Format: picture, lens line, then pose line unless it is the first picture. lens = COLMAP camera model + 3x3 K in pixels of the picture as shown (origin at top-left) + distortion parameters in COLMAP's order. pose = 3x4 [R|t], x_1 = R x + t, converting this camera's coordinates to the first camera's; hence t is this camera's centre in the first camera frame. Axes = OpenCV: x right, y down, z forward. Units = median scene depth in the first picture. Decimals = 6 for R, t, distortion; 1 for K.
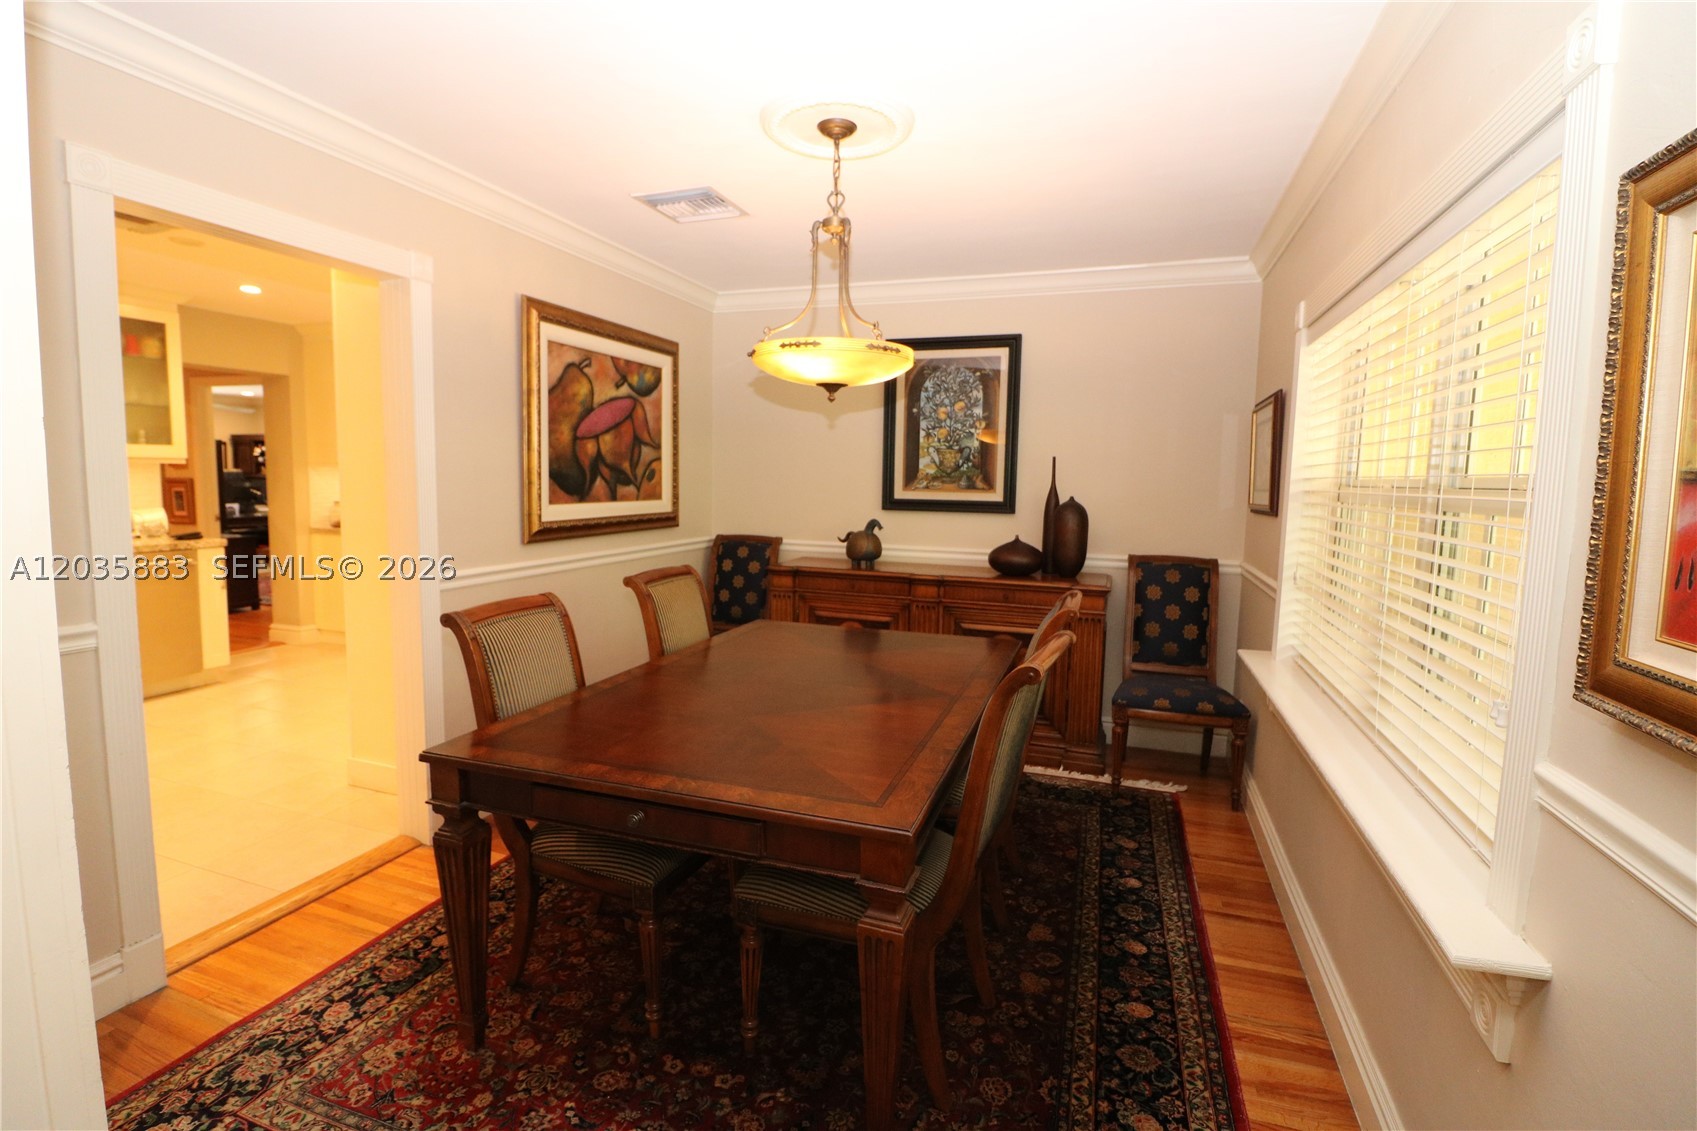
lens RADIAL K [[788.5, 0, 847.1], [0, 788.5, 549.4], [0, 0, 1]] dist [-0.014733, -0.003415]
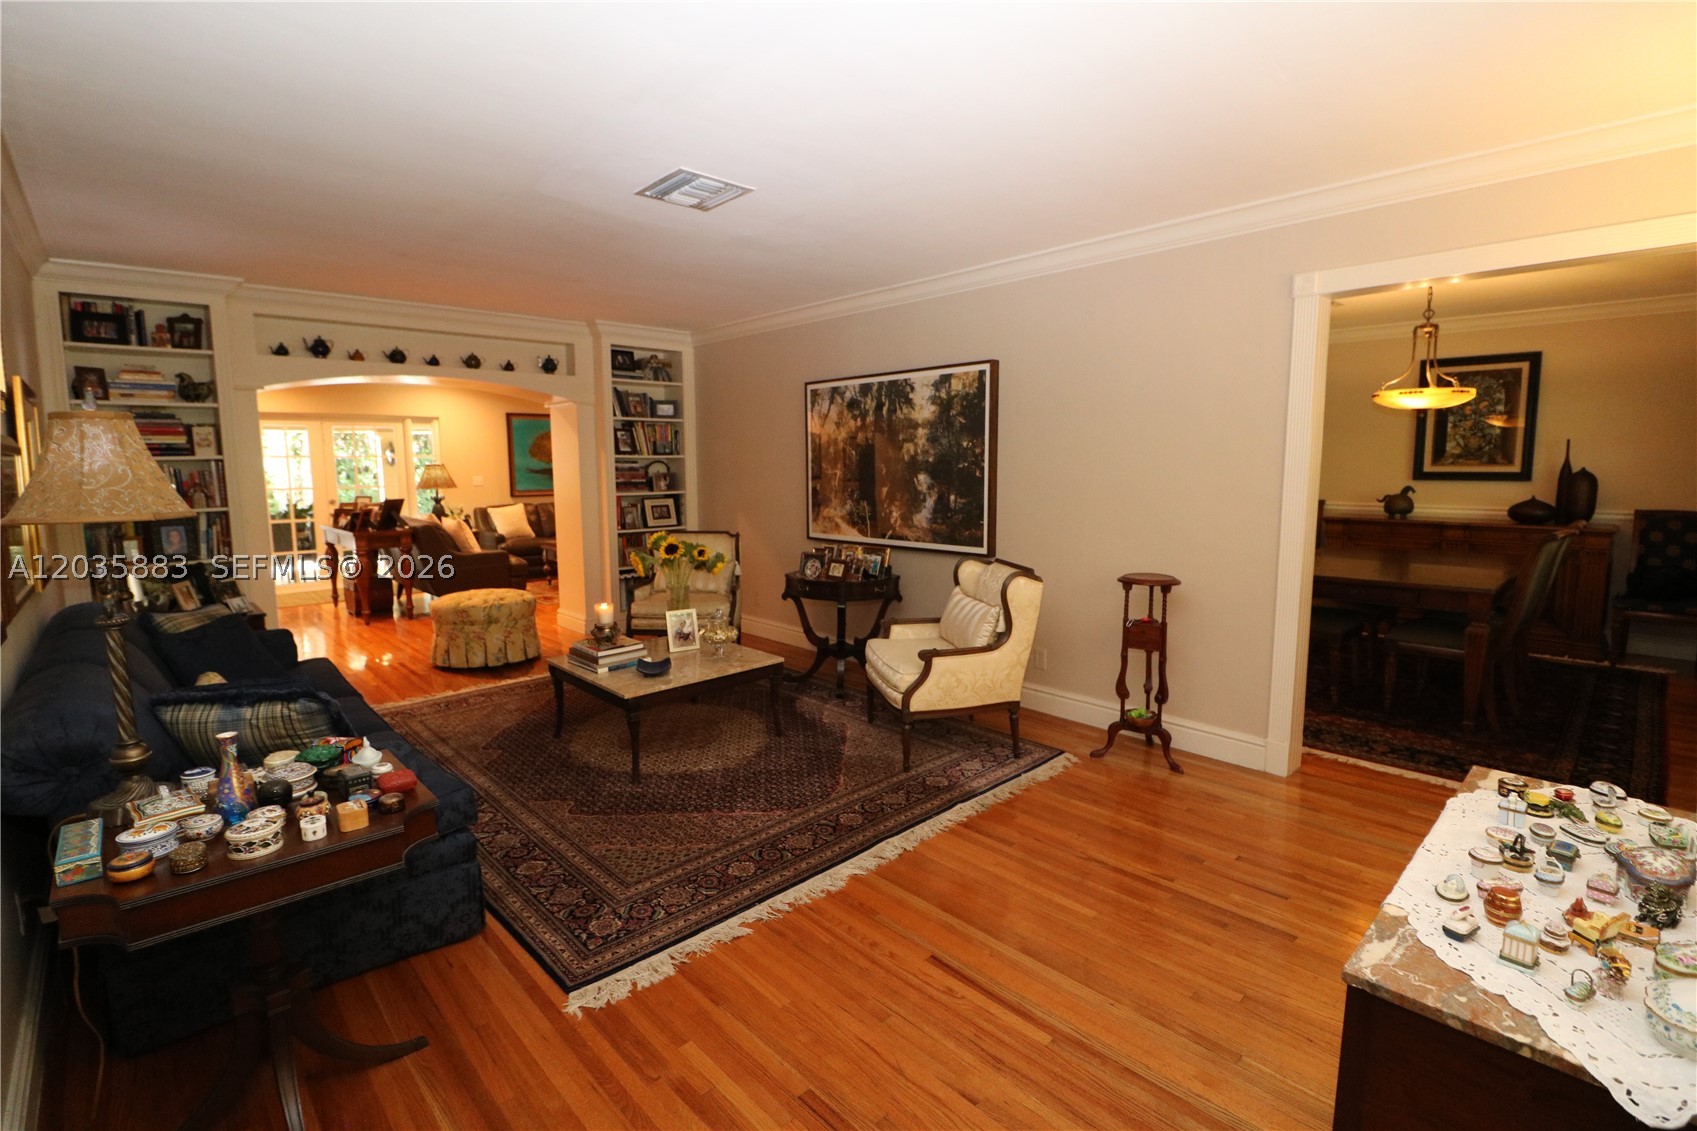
lens RADIAL K [[788.5, 0, 845.9], [0, 788.5, 552.0], [0, 0, 1]] dist [-0.014733, -0.003415]
pose [[0.882668, 0.029097, -0.469095, -0.214323], [-0.018069, 0.999445, 0.027995, 0.066000], [0.469649, -0.016234, 0.882704, -0.811073]]
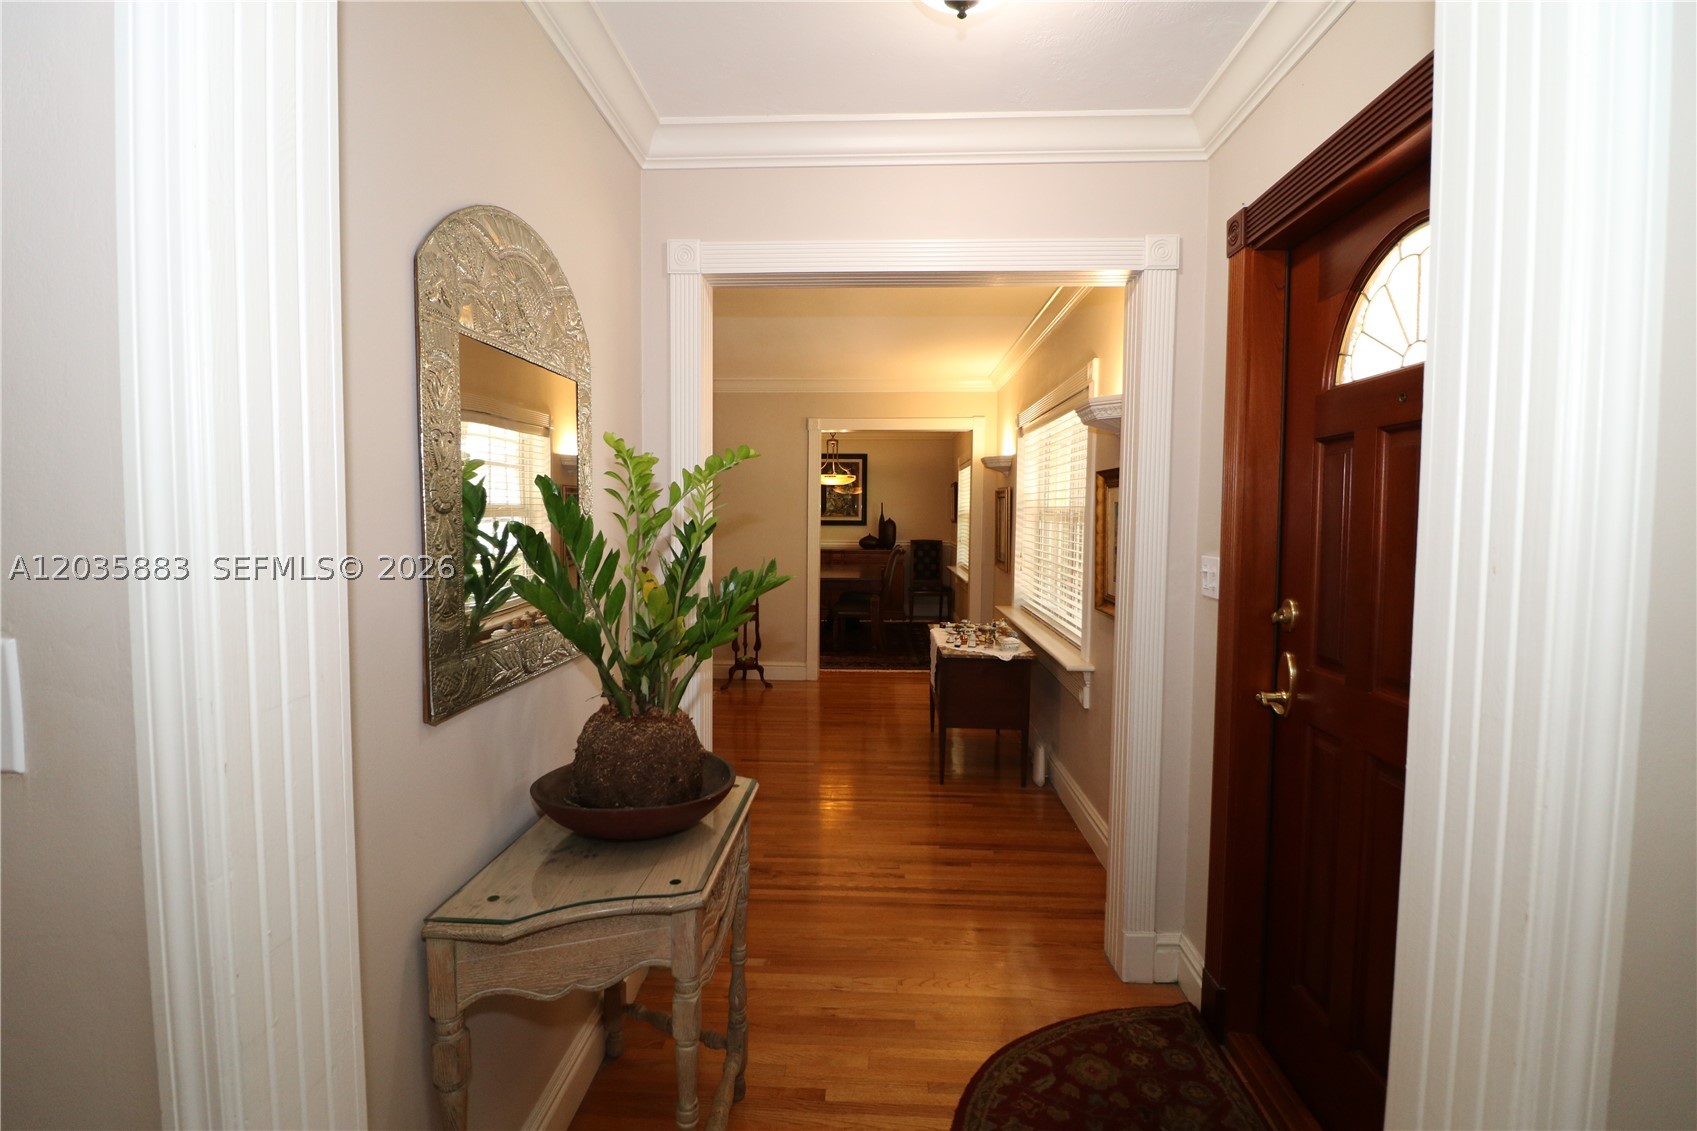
lens RADIAL K [[788.5, 0, 842.4], [0, 788.5, 561.0], [0, 0, 1]] dist [-0.014733, -0.003415]
pose [[0.960049, -0.031679, 0.278034, -0.572106], [0.038005, 0.999126, -0.017391, 0.110866], [-0.277241, 0.027263, 0.960414, -1.406603]]
